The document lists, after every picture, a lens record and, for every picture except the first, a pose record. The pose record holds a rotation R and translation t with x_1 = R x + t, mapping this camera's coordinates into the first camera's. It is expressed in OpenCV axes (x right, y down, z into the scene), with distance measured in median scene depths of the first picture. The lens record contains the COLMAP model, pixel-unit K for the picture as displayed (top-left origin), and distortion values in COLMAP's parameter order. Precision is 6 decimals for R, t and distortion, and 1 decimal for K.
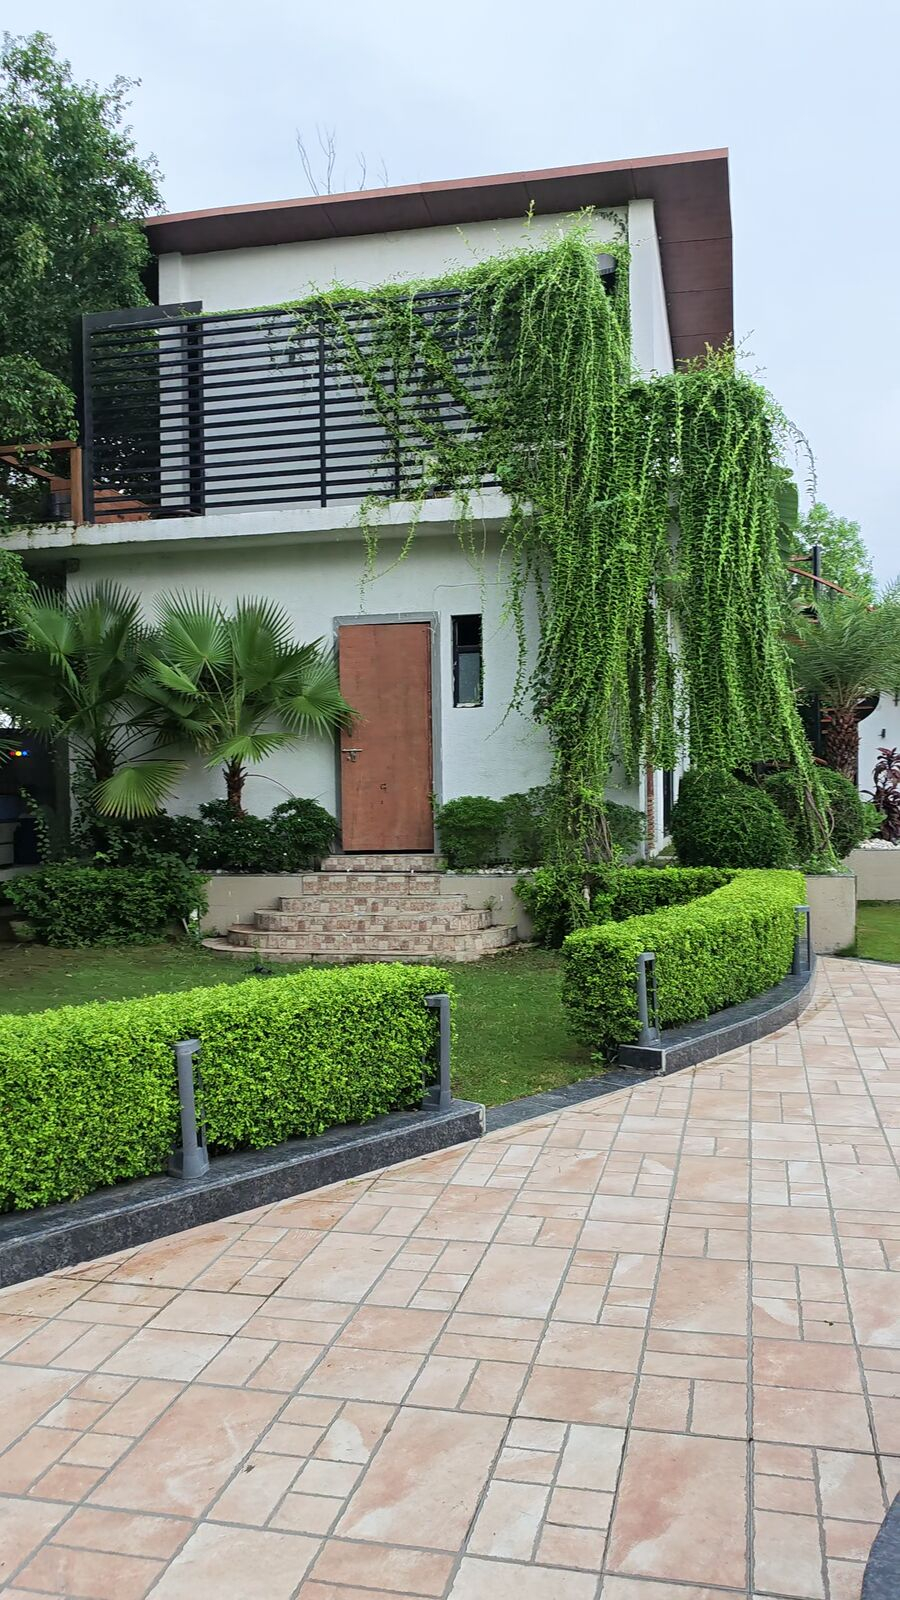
lens RADIAL K [[1282.3, 0, 451.3], [0, 1282.3, 802.9], [0, 0, 1]] dist [-0.001106, 0.009951]
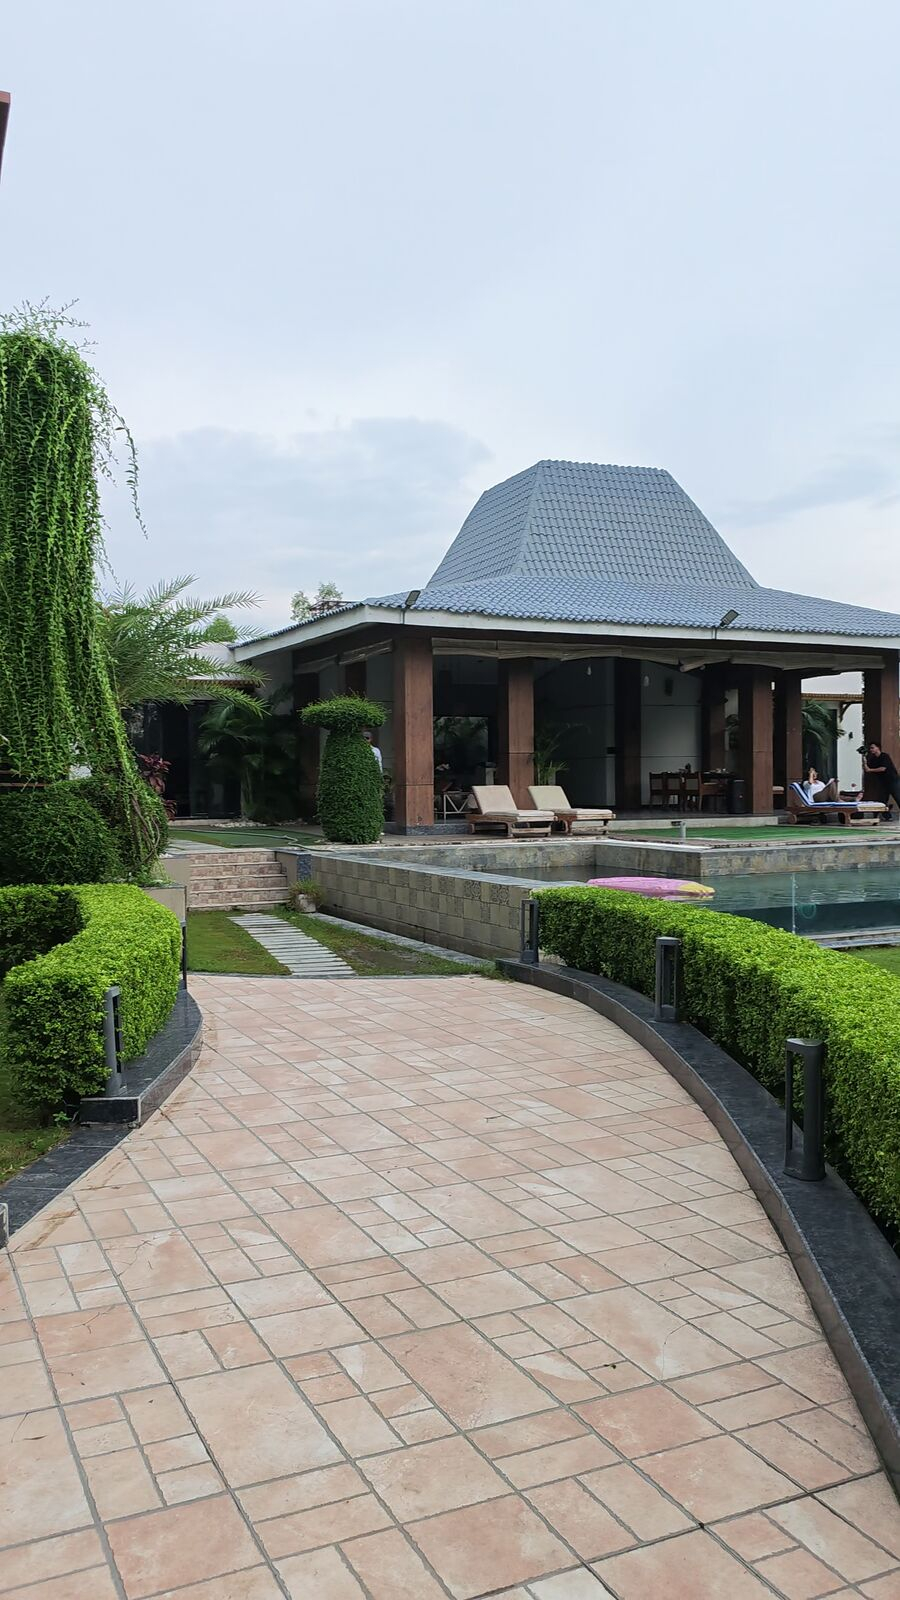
lens RADIAL K [[1282.3, 0, 452.9], [0, 1282.3, 801.0], [0, 0, 1]] dist [-0.001106, 0.009951]
pose [[0.782966, -0.006445, 0.622032, -0.205452], [0.011188, 0.999930, -0.003723, -0.002644], [-0.621964, 0.009874, 0.782983, 0.182849]]
